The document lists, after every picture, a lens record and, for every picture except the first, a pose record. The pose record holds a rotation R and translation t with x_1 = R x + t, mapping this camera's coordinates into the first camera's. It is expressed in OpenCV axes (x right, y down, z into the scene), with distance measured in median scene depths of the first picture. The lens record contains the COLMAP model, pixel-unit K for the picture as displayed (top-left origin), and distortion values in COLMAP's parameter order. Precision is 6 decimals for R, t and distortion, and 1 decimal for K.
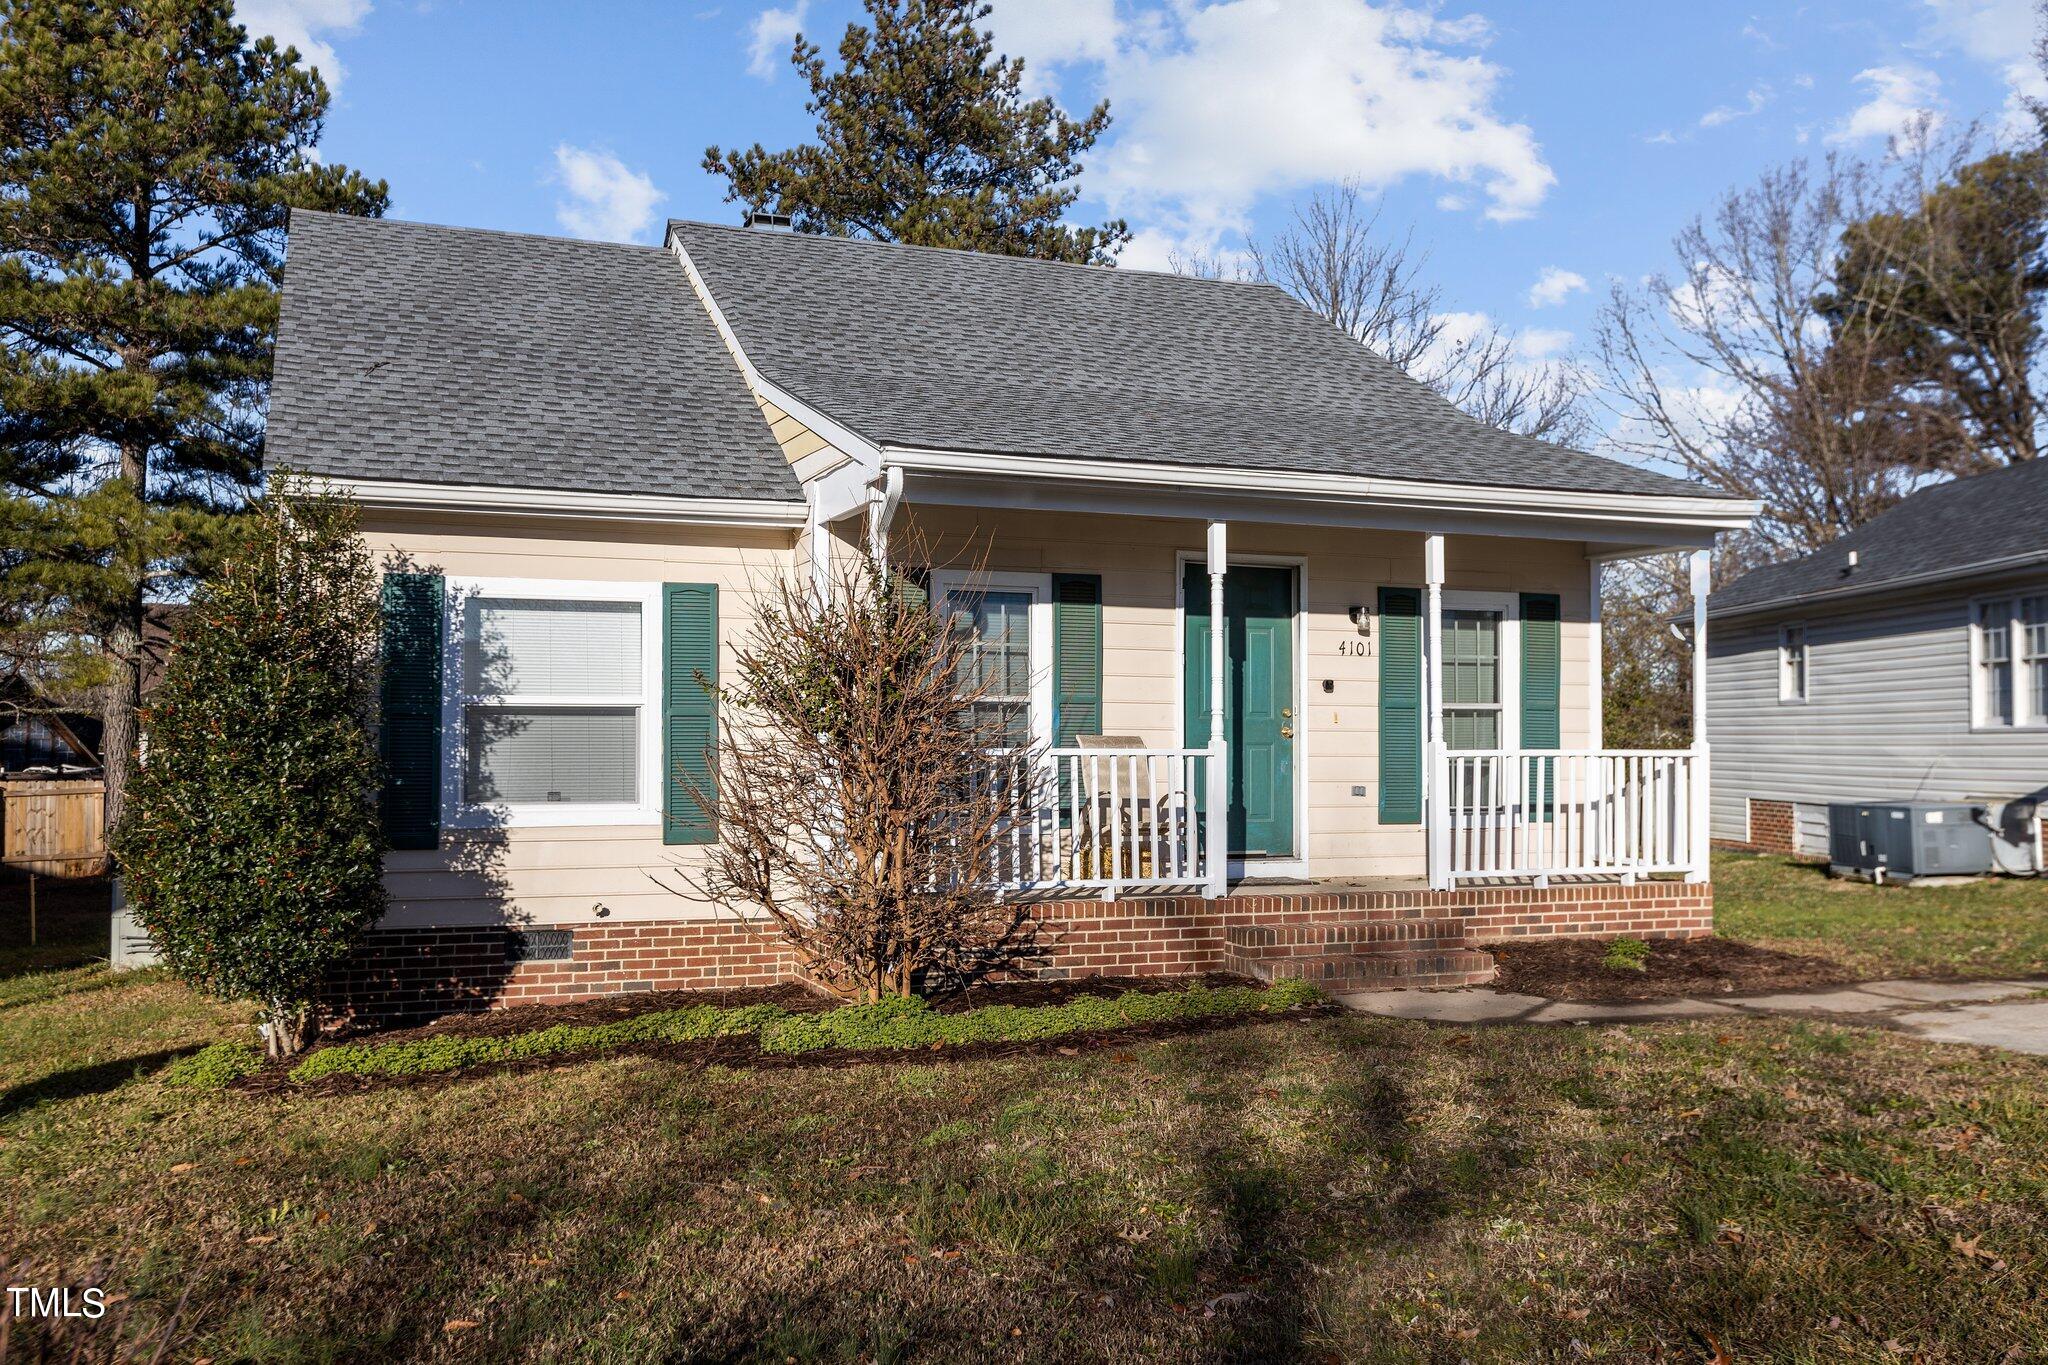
lens RADIAL K [[1724.0, 0, 1027.4], [0, 1724.0, 685.0], [0, 0, 1]] dist [0.003452, 0.001403]
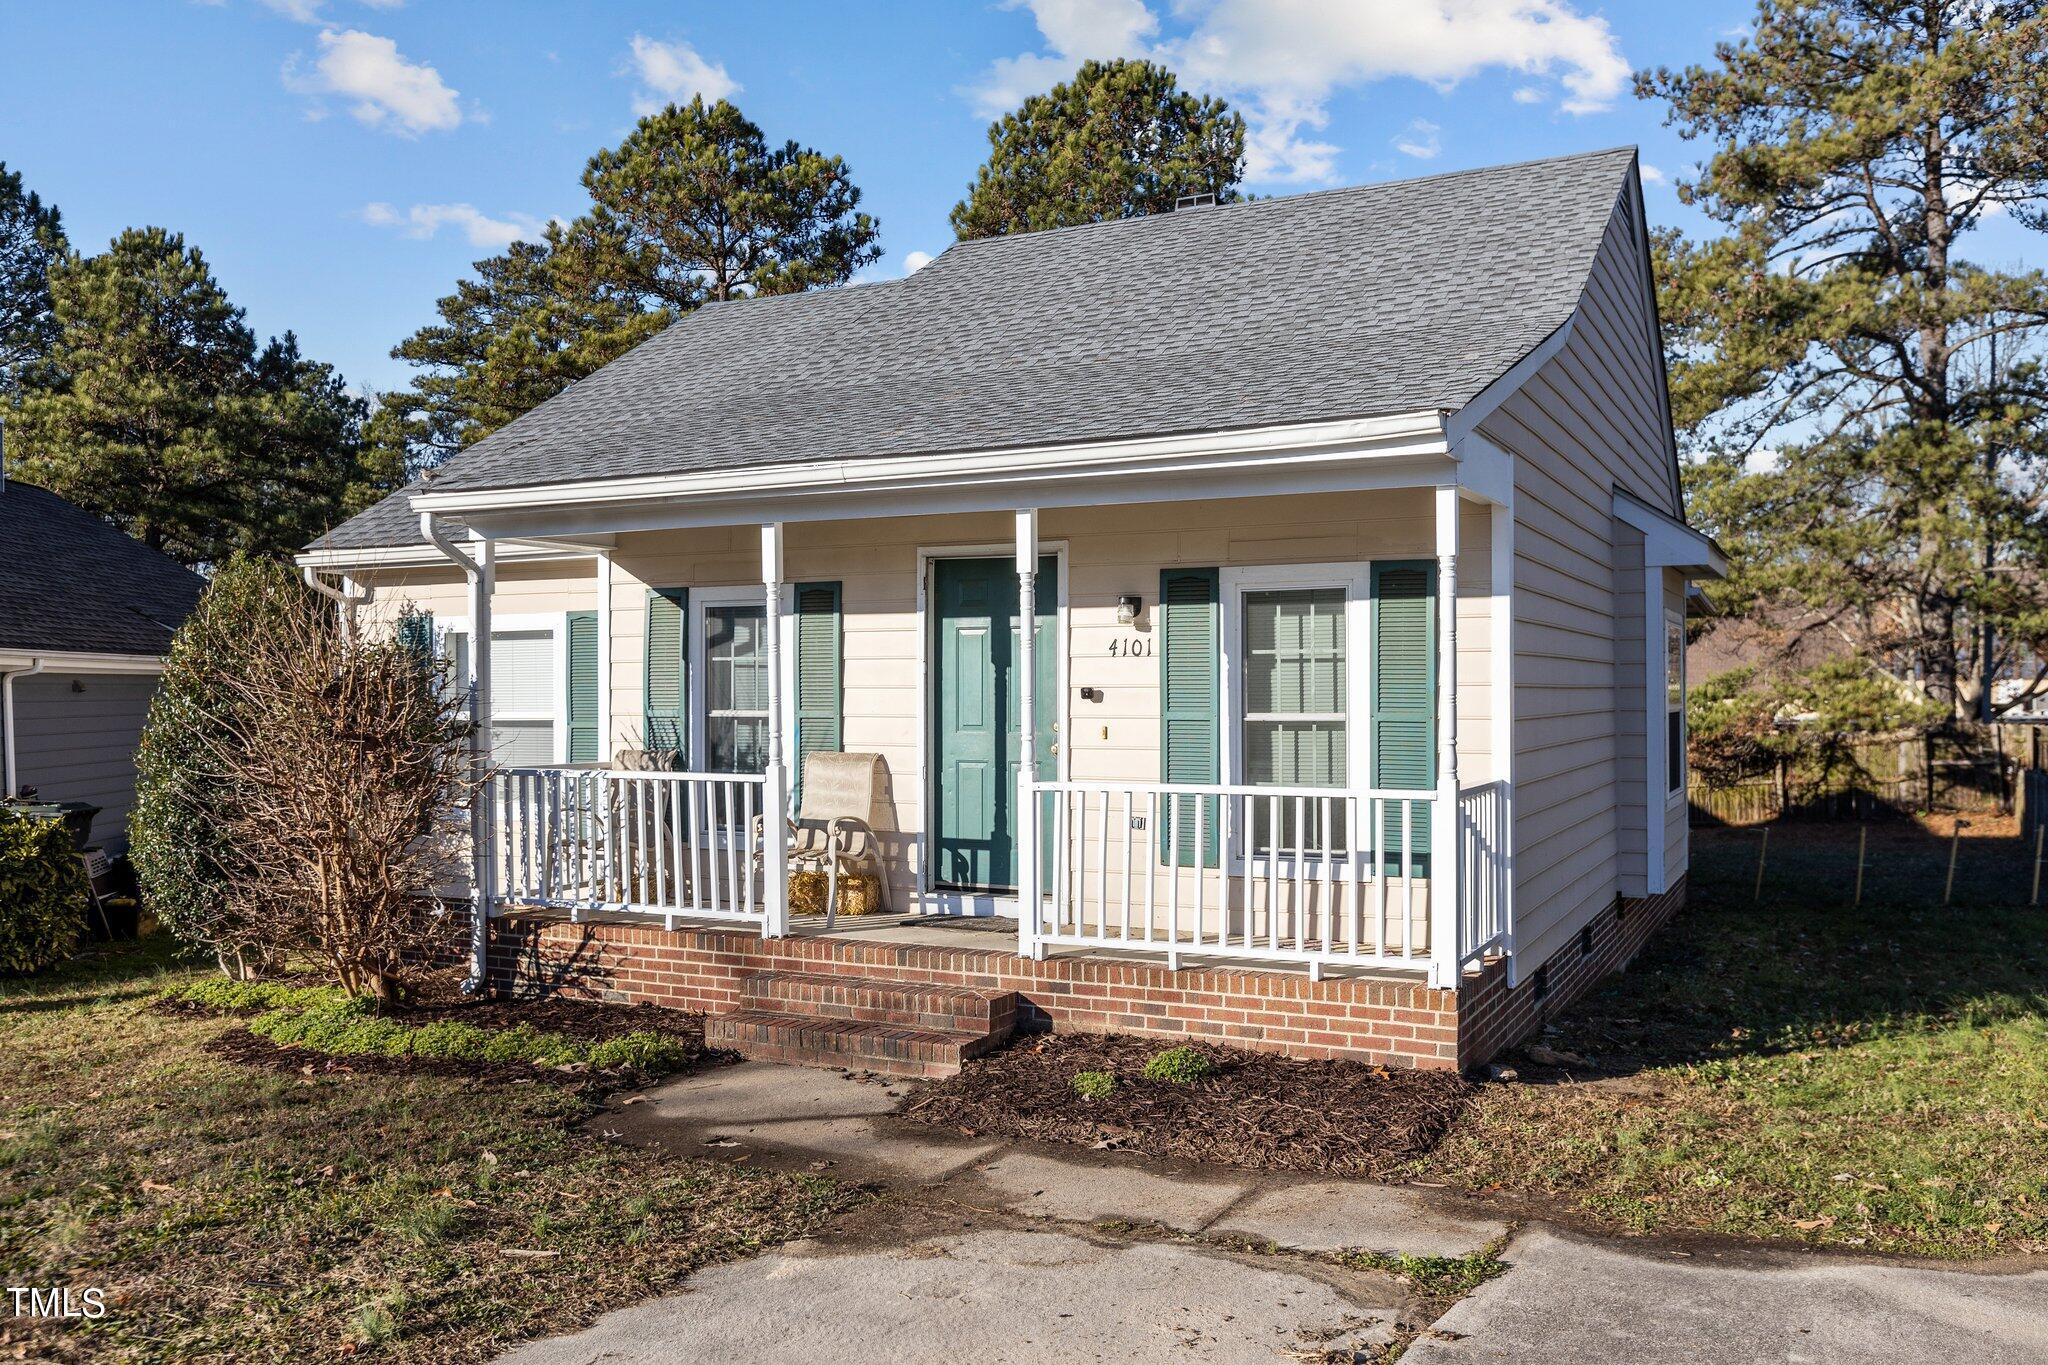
lens RADIAL K [[1659.6, 0, 1026.4], [0, 1659.6, 663.3], [0, 0, 1]] dist [0.008692, -0.015224]
pose [[0.675961, -0.019018, -0.736692, 0.781730], [0.029462, 0.999565, 0.001229, -0.017257], [0.736348, -0.022535, 0.676228, 0.466061]]
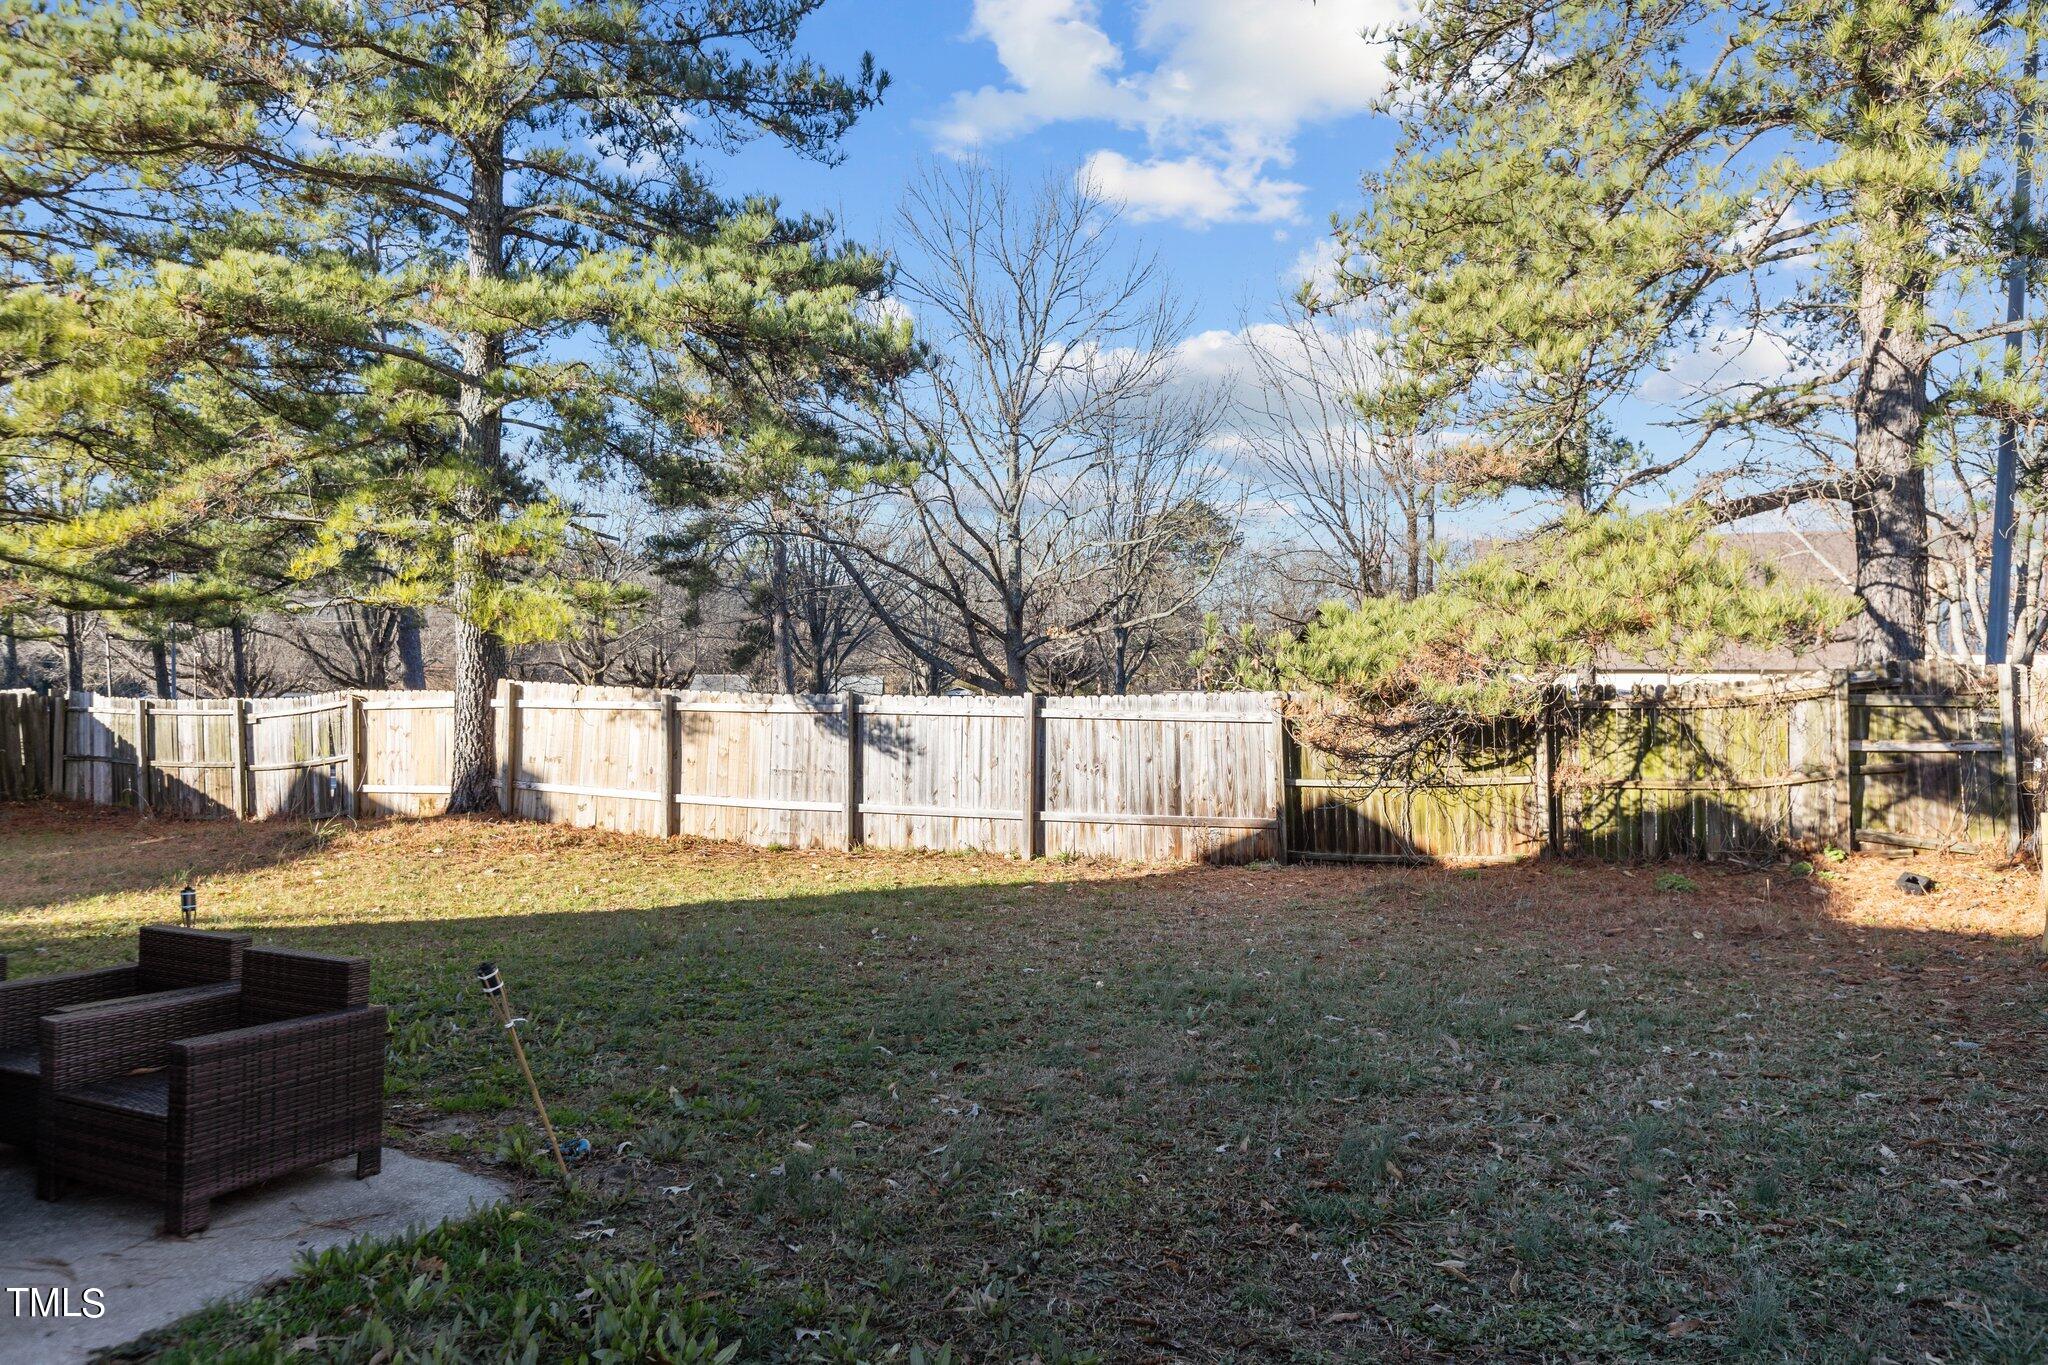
lens RADIAL K [[1467.0, 0, 1024.7], [0, 1467.0, 700.4], [0, 0, 1]] dist [-0.006655, 0.002791]
pose [[0.606780, 0.020757, -0.794599, 0.286346], [0.018720, 0.999009, 0.040392, 0.097716], [0.794649, -0.039384, 0.605790, 2.174758]]
